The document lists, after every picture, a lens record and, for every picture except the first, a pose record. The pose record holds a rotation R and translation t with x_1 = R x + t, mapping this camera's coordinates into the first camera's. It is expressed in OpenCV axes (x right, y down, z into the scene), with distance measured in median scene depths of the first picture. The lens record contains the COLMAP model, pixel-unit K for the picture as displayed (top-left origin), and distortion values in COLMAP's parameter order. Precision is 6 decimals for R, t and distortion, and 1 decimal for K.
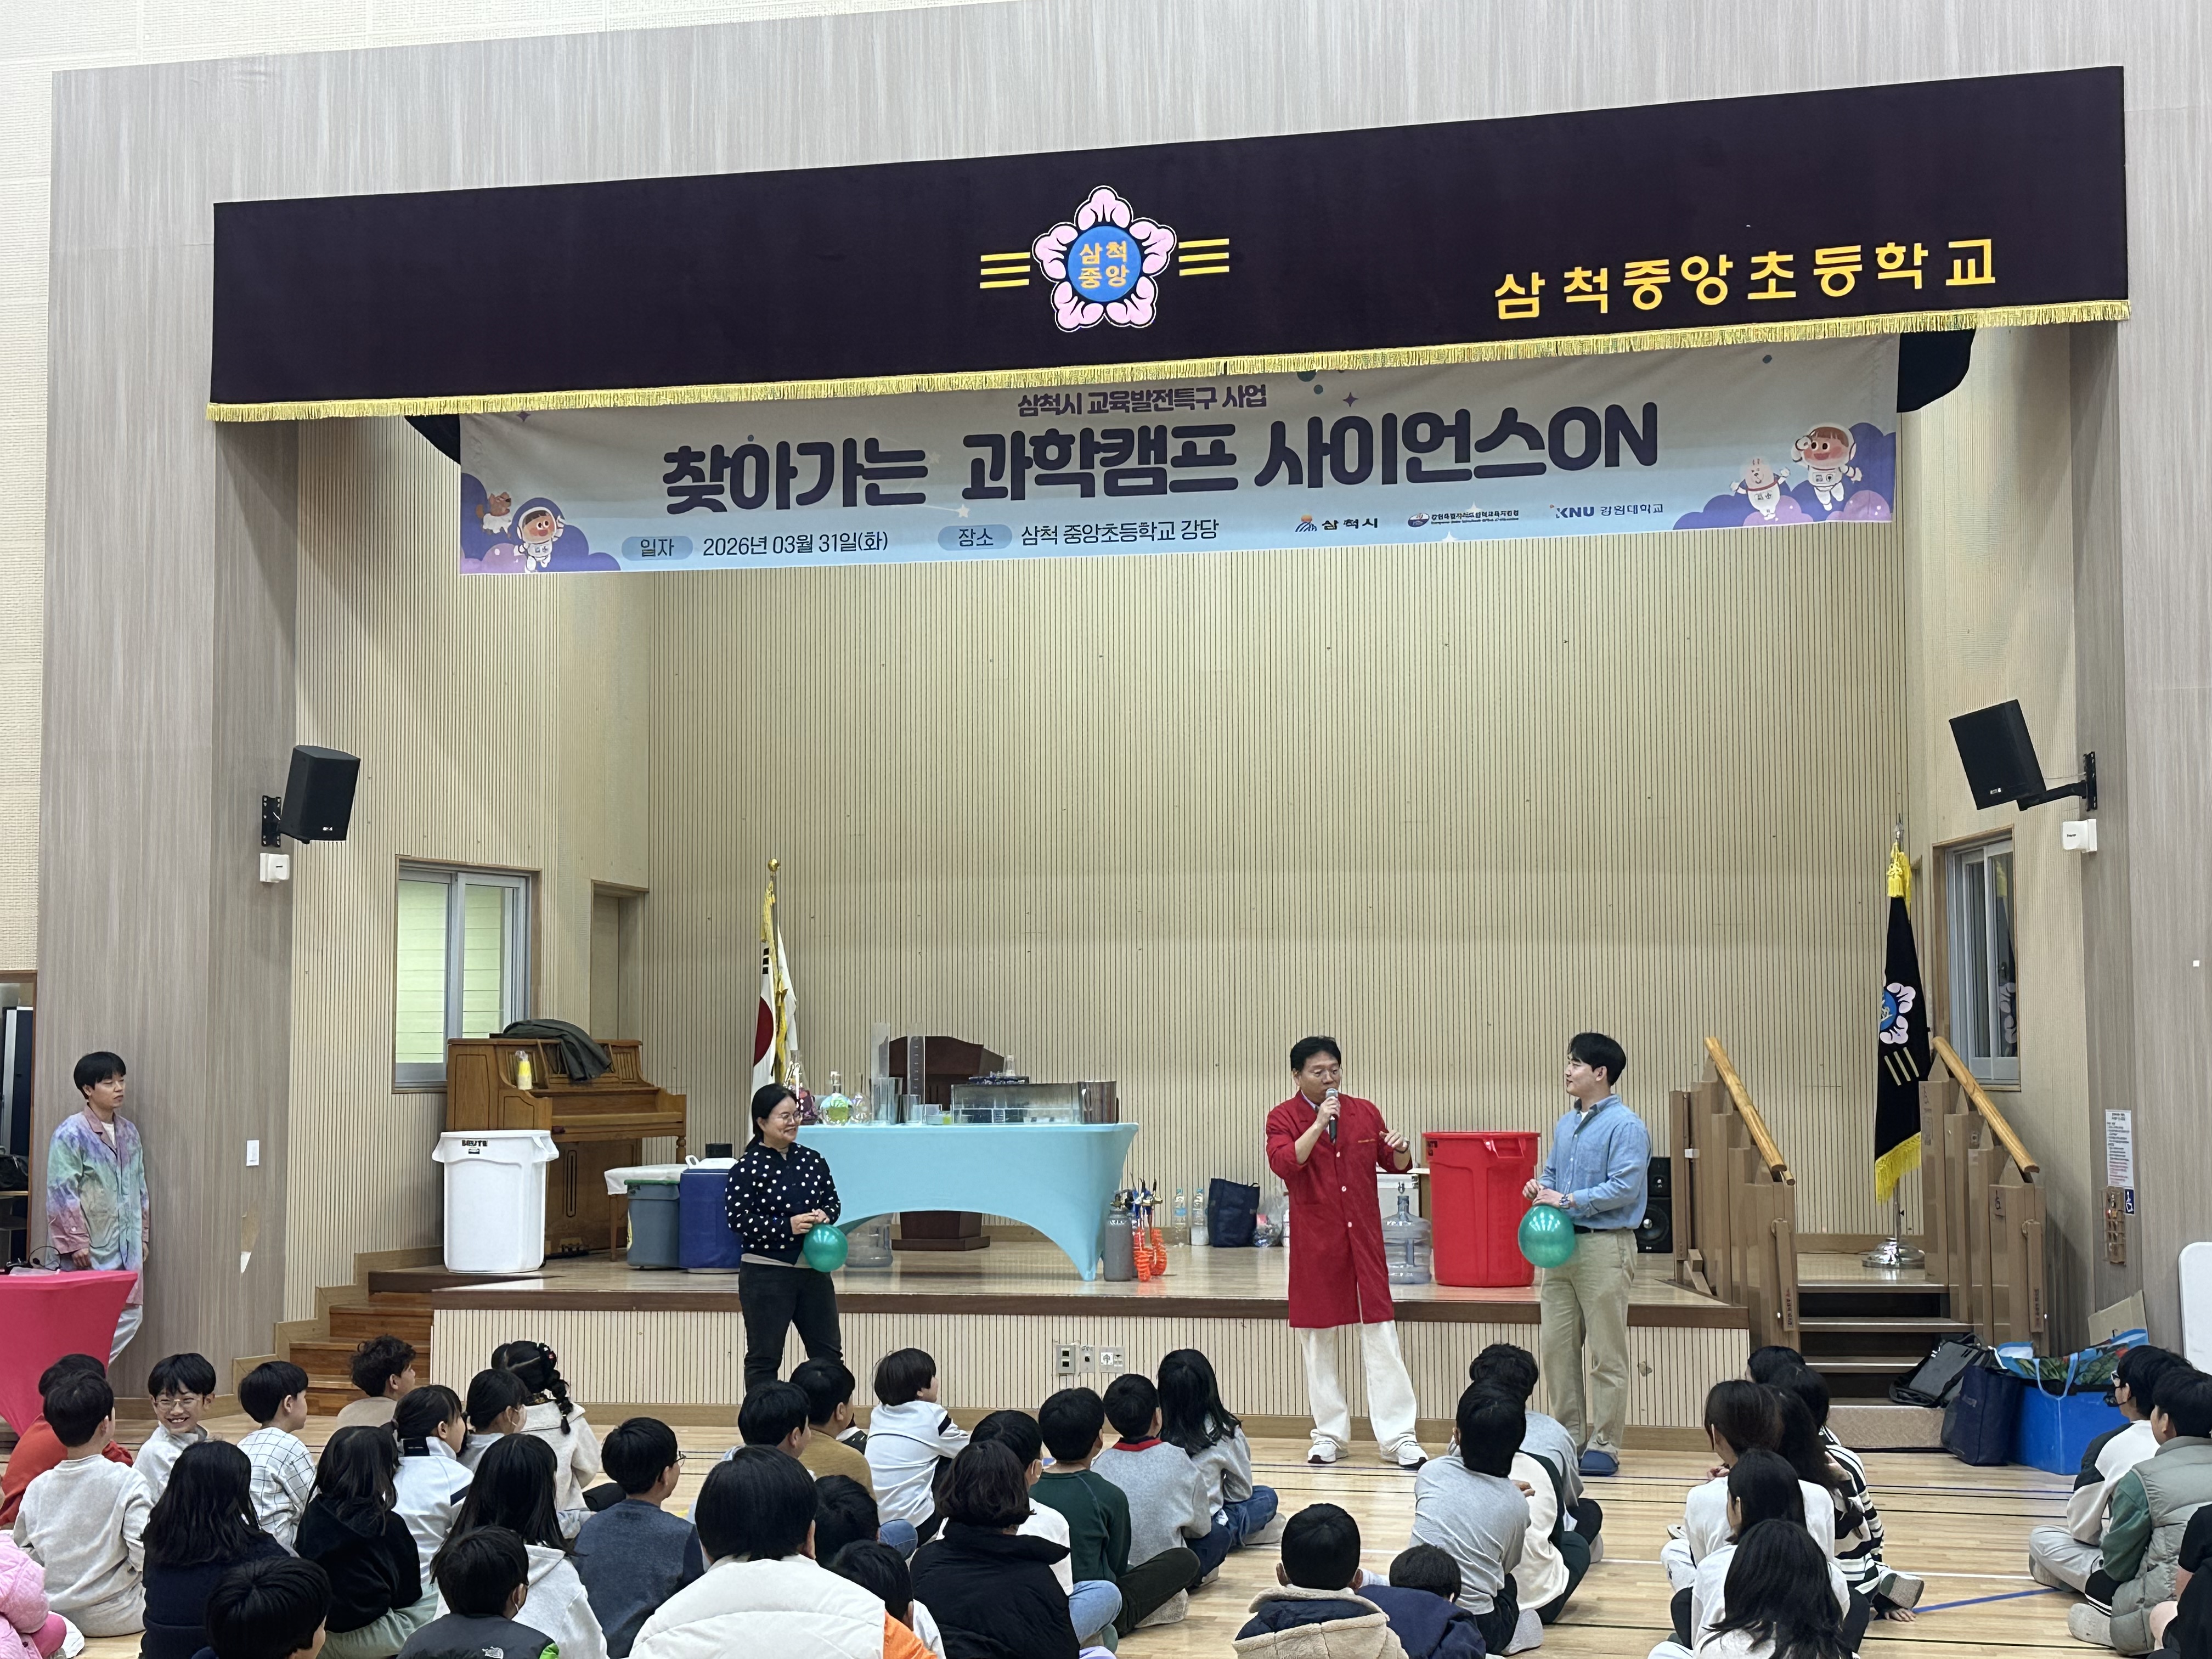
lens RADIAL K [[3063.0, 0, 1107.8], [0, 3063.0, 831.6], [0, 0, 1]] dist [0.117795, 0.000000]
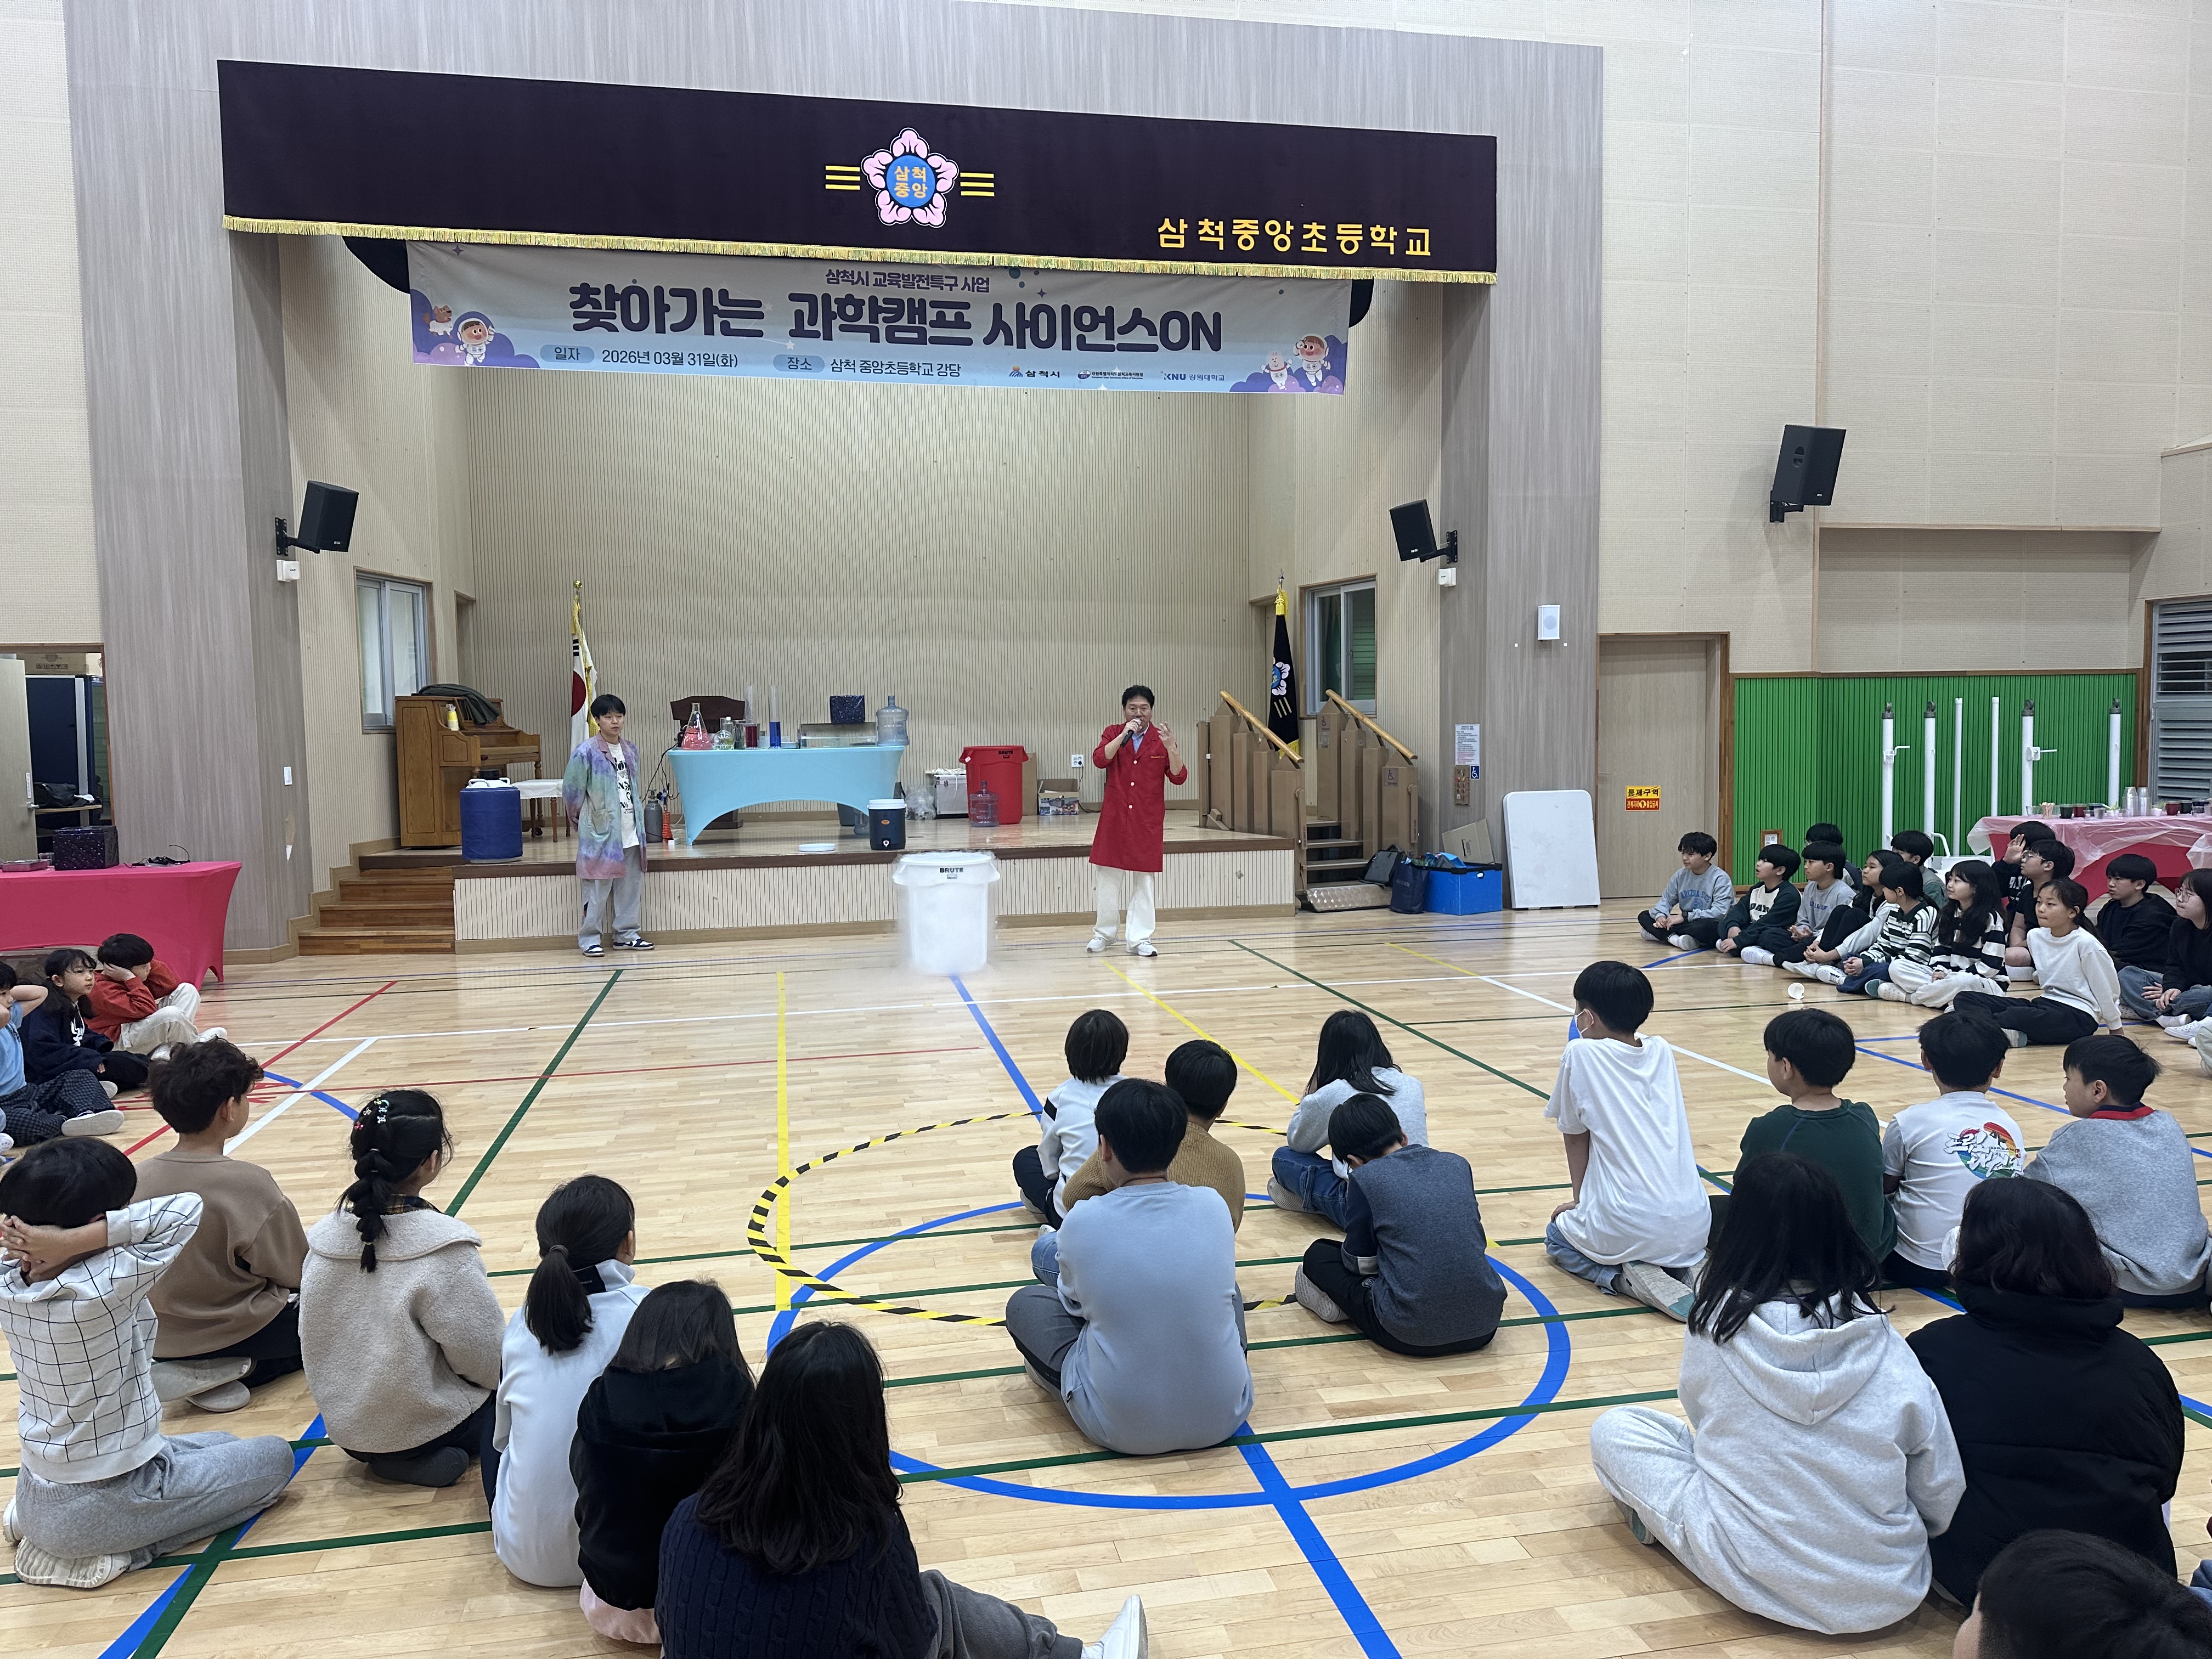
lens RADIAL K [[1571.5, 0, 1116.2], [0, 1571.5, 846.3], [0, 0, 1]] dist [0.044348, -0.062165]
pose [[0.911515, -0.043950, 0.408912, -0.231630], [-0.017492, 0.989231, 0.145315, 0.024719], [-0.410895, -0.139610, 0.900930, 0.194240]]
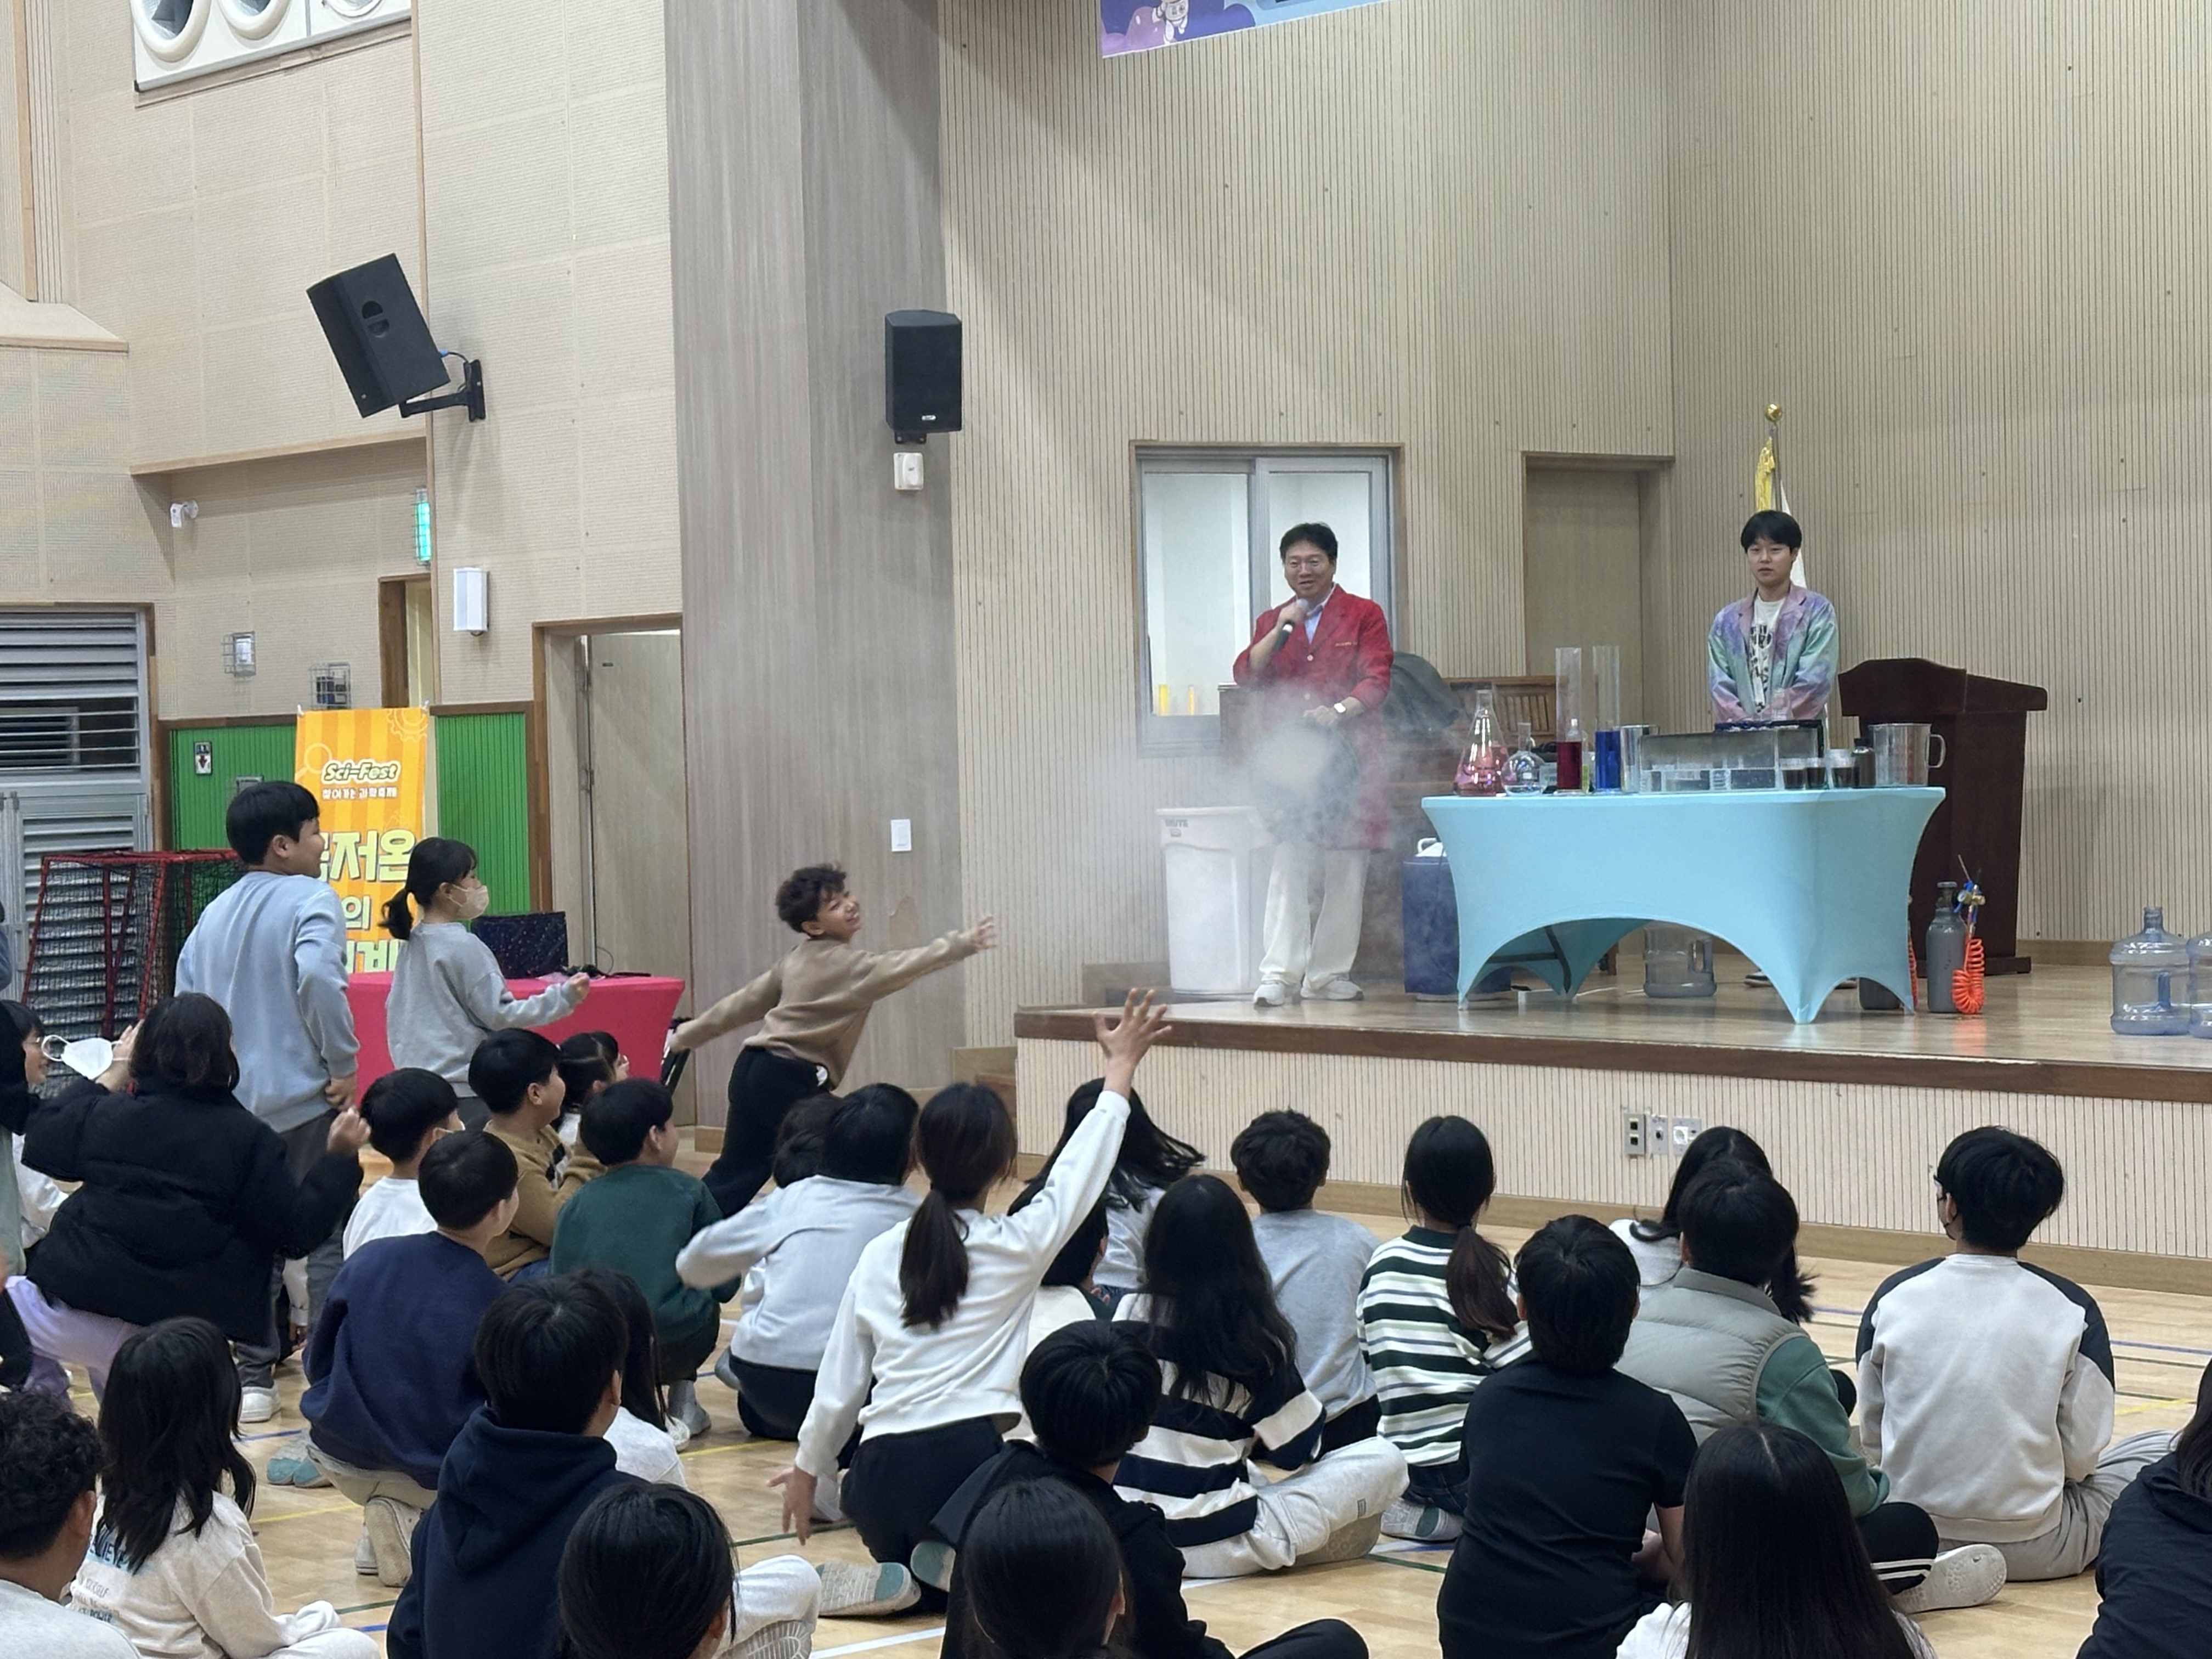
lens RADIAL K [[4480.0, 0, 1103.5], [0, 4480.0, 829.1], [0, 0, 1]] dist [0.089169, 0.000000]
pose [[0.785897, -0.007447, -0.618313, 0.471319], [0.071578, 0.994301, 0.079003, 0.016022], [0.614201, -0.106346, 0.781951, 0.145000]]
